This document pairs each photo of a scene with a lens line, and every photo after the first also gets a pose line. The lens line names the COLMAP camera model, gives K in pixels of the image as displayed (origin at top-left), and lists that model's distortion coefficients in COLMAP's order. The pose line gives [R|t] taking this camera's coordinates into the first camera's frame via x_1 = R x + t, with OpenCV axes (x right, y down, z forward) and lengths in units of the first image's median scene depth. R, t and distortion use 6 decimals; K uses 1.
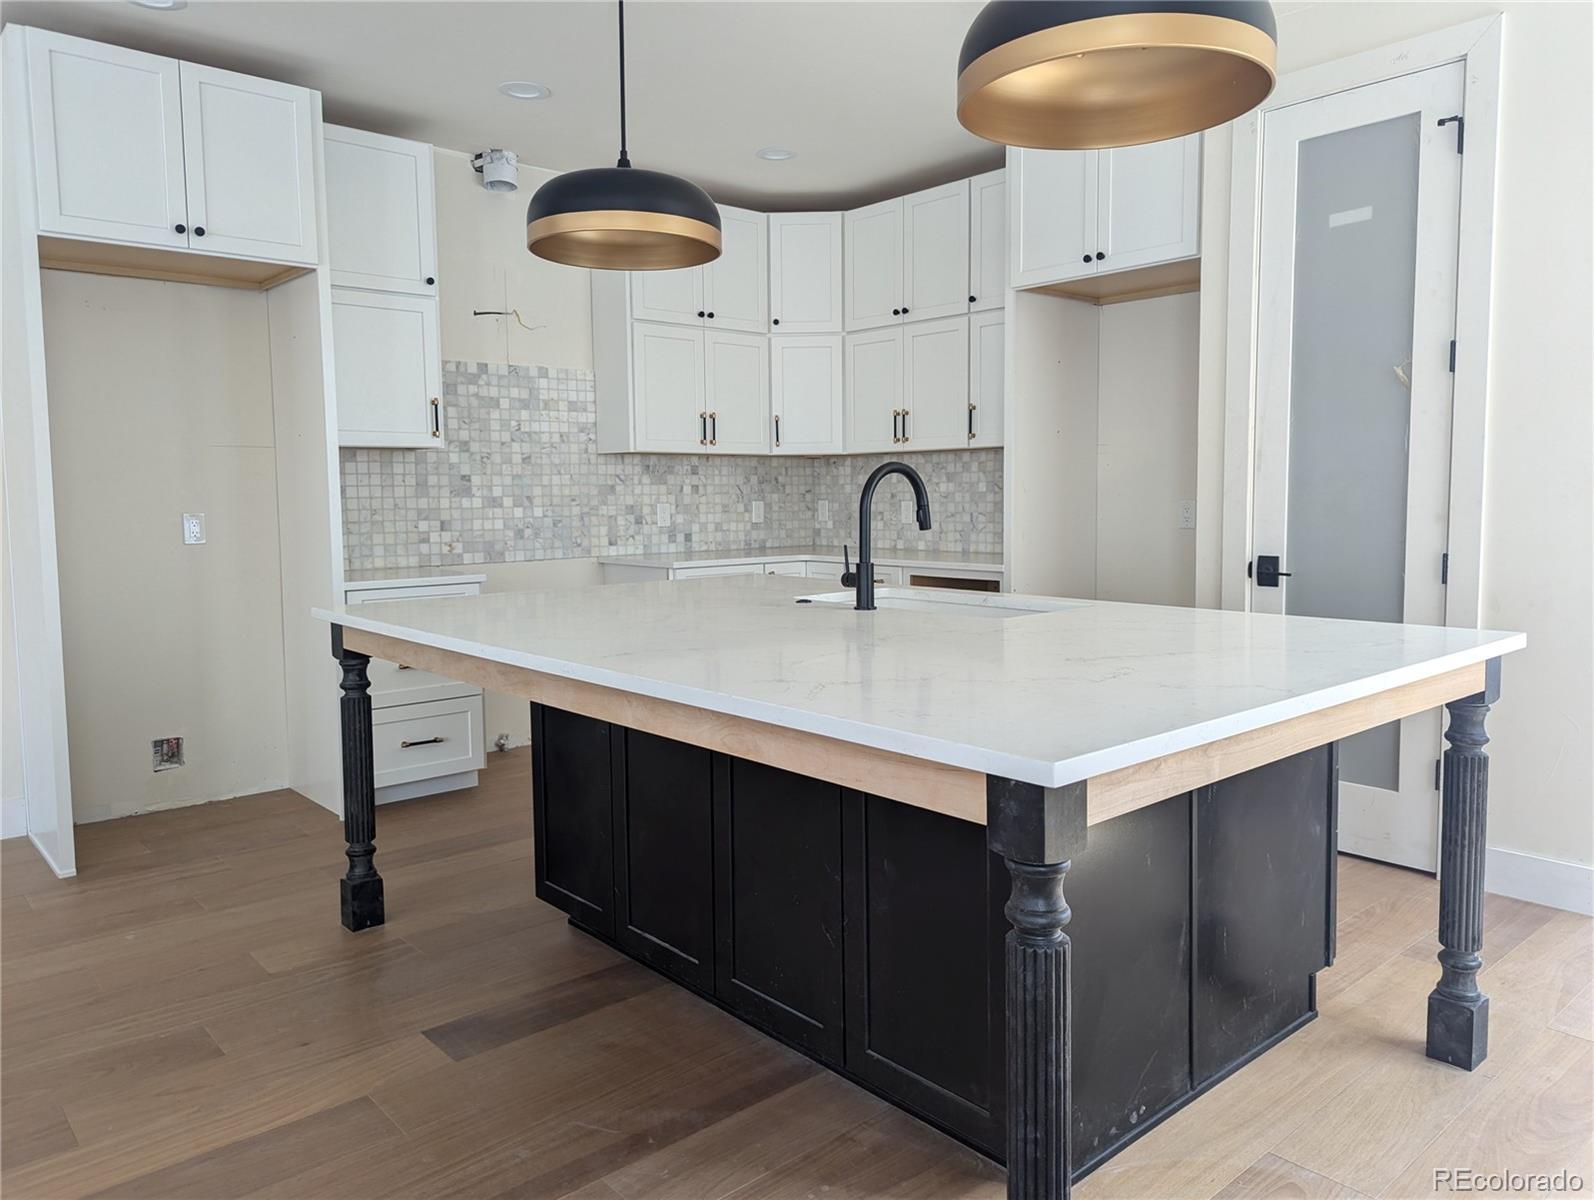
lens RADIAL K [[1118.7, 0, 799.6], [0, 1118.7, 596.0], [0, 0, 1]] dist [-0.000022, -0.000618]
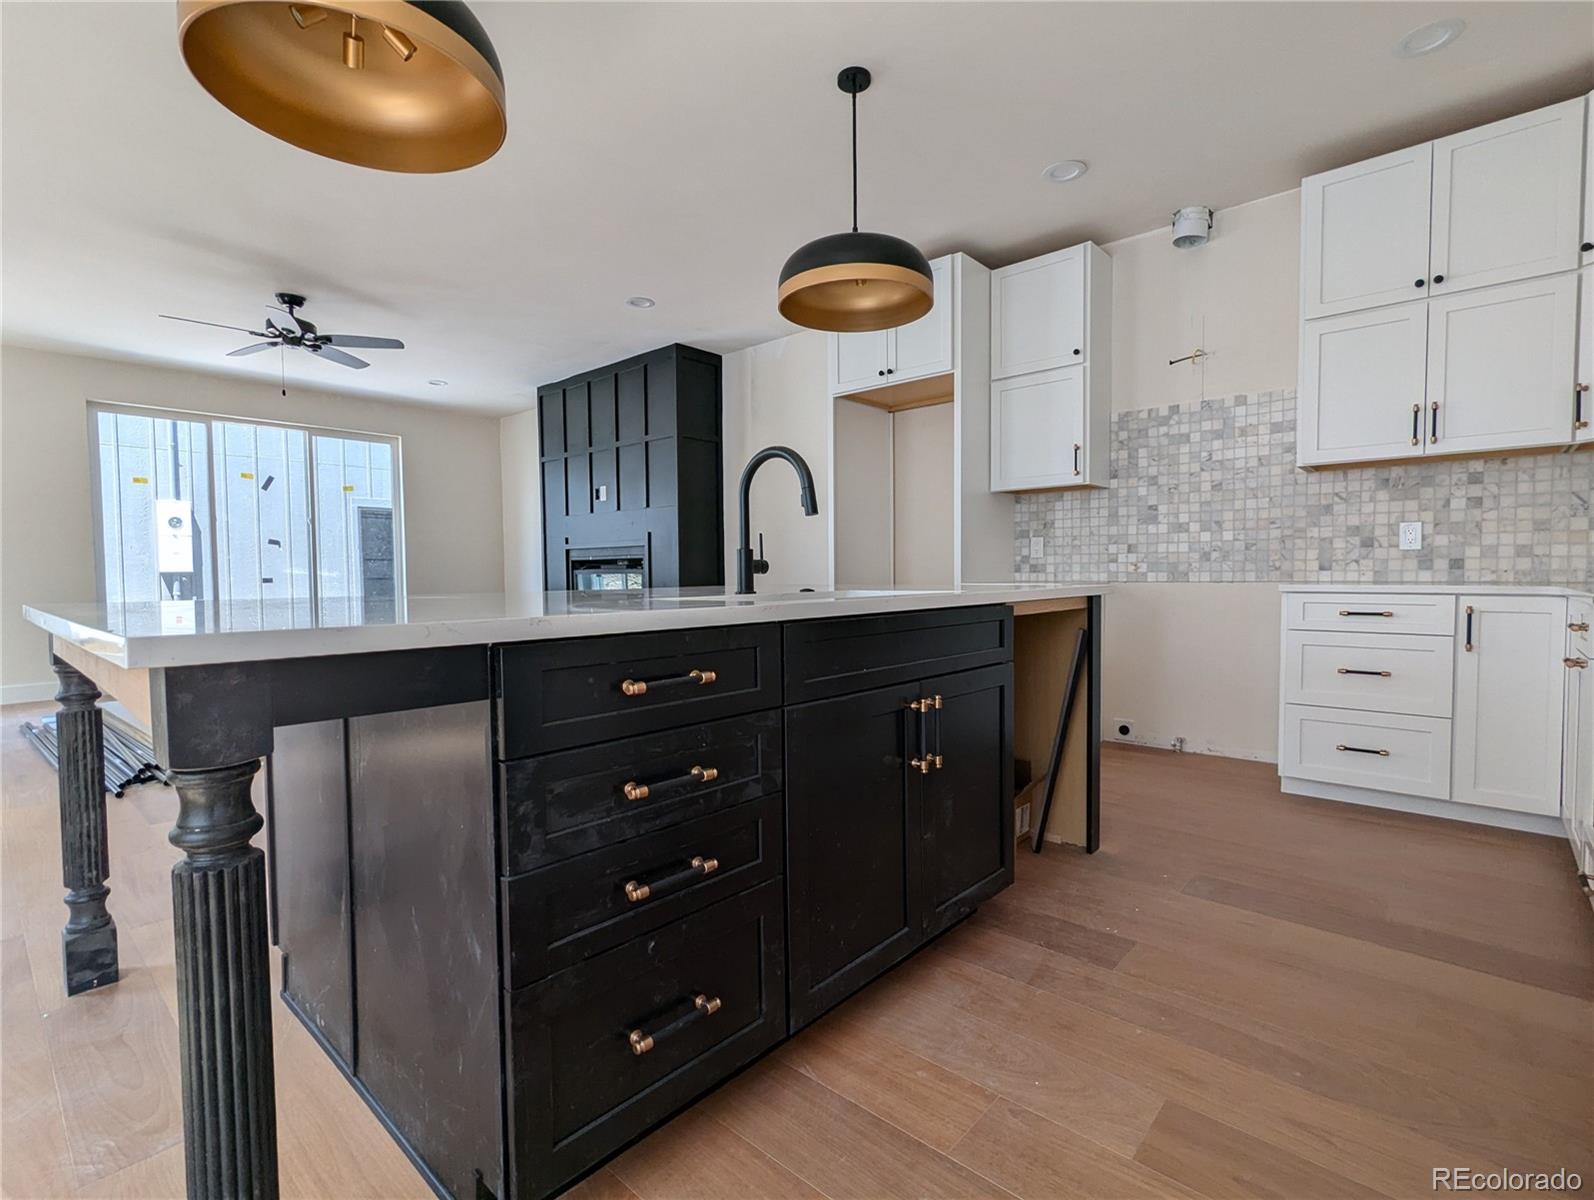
lens RADIAL K [[760.6, 0, 809.5], [0, 760.6, 600.5], [0, 0, 1]] dist [0.002657, 0.000025]
pose [[0.114292, 0.045593, -0.992400, 0.432995], [-0.086489, 0.995610, 0.035780, -0.006528], [0.989675, 0.081742, 0.117734, 0.539378]]
